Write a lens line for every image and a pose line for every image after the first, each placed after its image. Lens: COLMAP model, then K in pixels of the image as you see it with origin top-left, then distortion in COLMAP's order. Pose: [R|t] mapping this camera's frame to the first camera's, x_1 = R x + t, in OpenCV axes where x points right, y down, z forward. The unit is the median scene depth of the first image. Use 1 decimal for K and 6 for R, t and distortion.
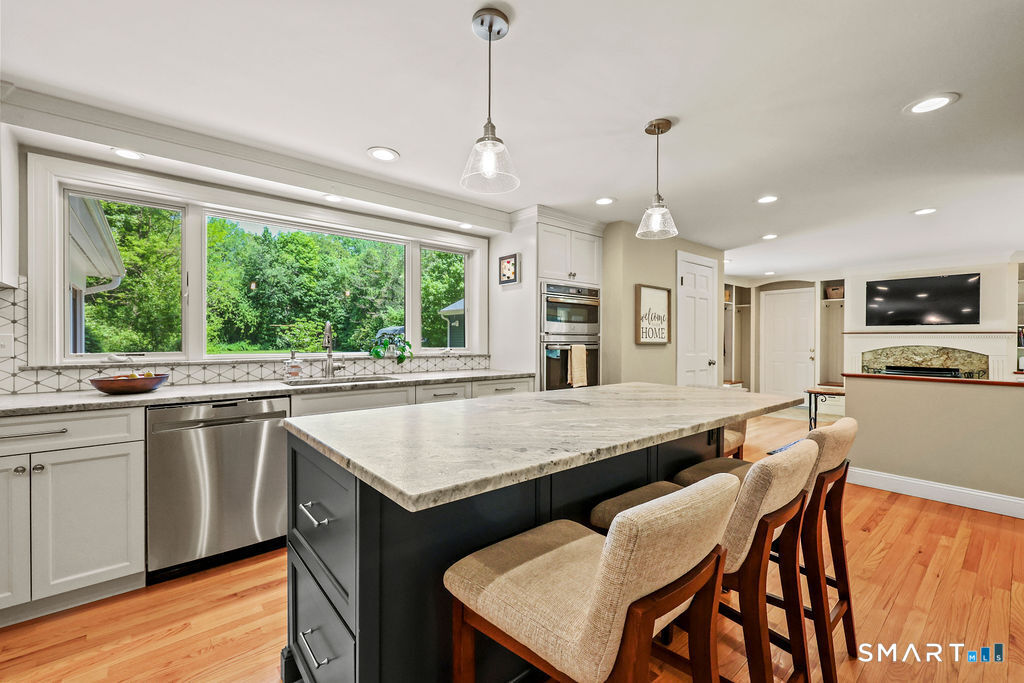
lens RADIAL K [[427.2, 0, 512.0], [0, 427.2, 341.5], [0, 0, 1]] dist [0.000638, 0.000173]
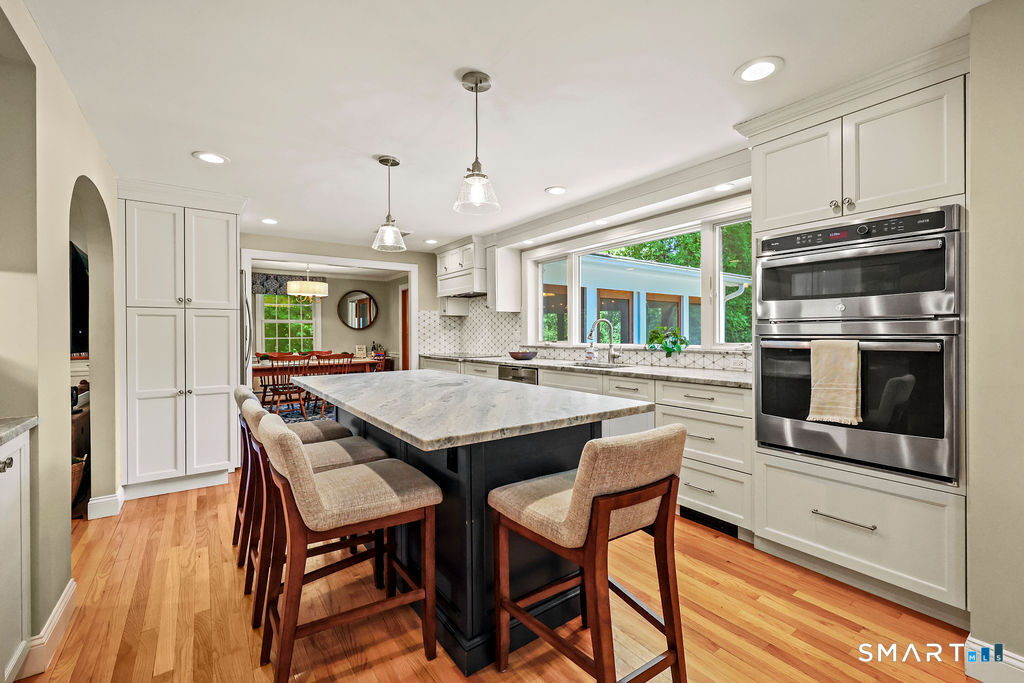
lens RADIAL K [[431.3, 0, 516.1], [0, 431.3, 338.8], [0, 0, 1]] dist [-0.002776, 0.000175]
pose [[-0.064483, 0.006562, -0.997897, 0.617838], [-0.000642, 0.999978, 0.006617, 0.002523], [0.997919, 0.001067, -0.064477, 0.585004]]
